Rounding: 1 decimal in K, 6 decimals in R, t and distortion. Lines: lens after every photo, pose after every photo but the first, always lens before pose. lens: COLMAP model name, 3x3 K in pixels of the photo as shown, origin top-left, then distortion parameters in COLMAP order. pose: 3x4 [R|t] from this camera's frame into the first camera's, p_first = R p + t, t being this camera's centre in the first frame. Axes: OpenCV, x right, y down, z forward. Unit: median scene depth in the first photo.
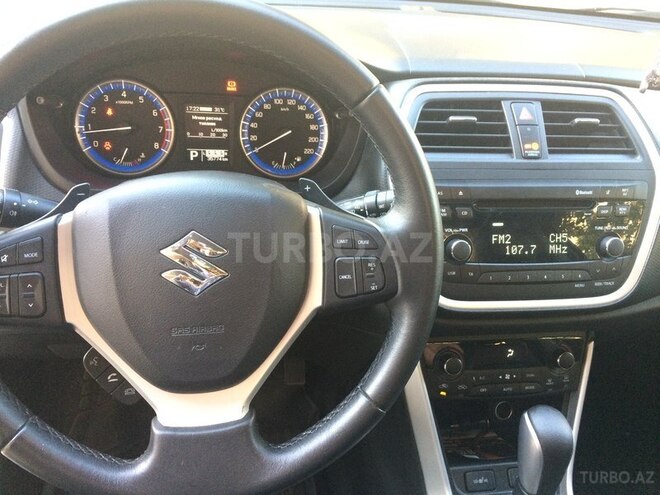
lens RADIAL K [[556.9, 0, 329.6], [0, 556.9, 263.7], [0, 0, 1]] dist [0.062453, -0.003069]
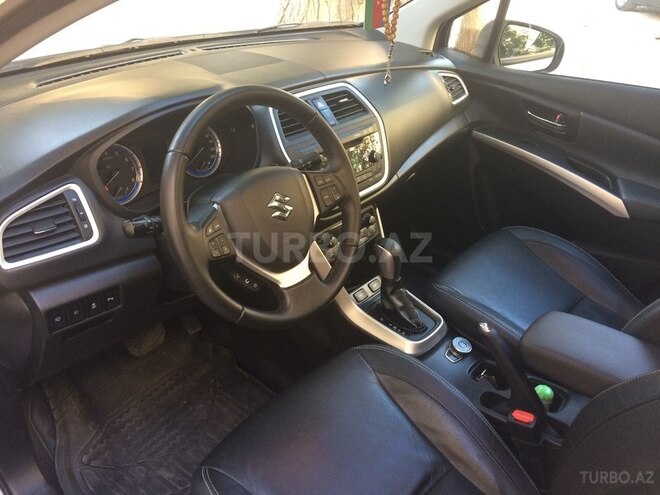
lens RADIAL K [[582.3, 0, 330.0], [0, 582.3, 247.5], [0, 0, 1]] dist [0.126422, -0.180514]
pose [[0.752536, -0.371261, 0.543925, -0.899014], [0.374162, 0.920722, 0.110783, -0.022774], [-0.541933, 0.120148, 0.831789, -0.627319]]
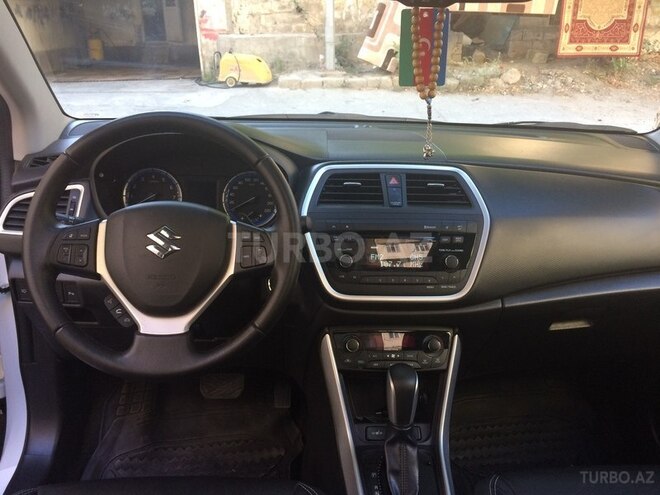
lens RADIAL K [[582.3, 0, 330.0], [0, 582.3, 247.5], [0, 0, 1]] dist [0.126422, -0.180514]
pose [[0.992366, -0.010938, -0.122840, 0.367727], [-0.020101, 0.968394, -0.248615, 0.326700], [0.121677, 0.249186, 0.960781, -0.554934]]
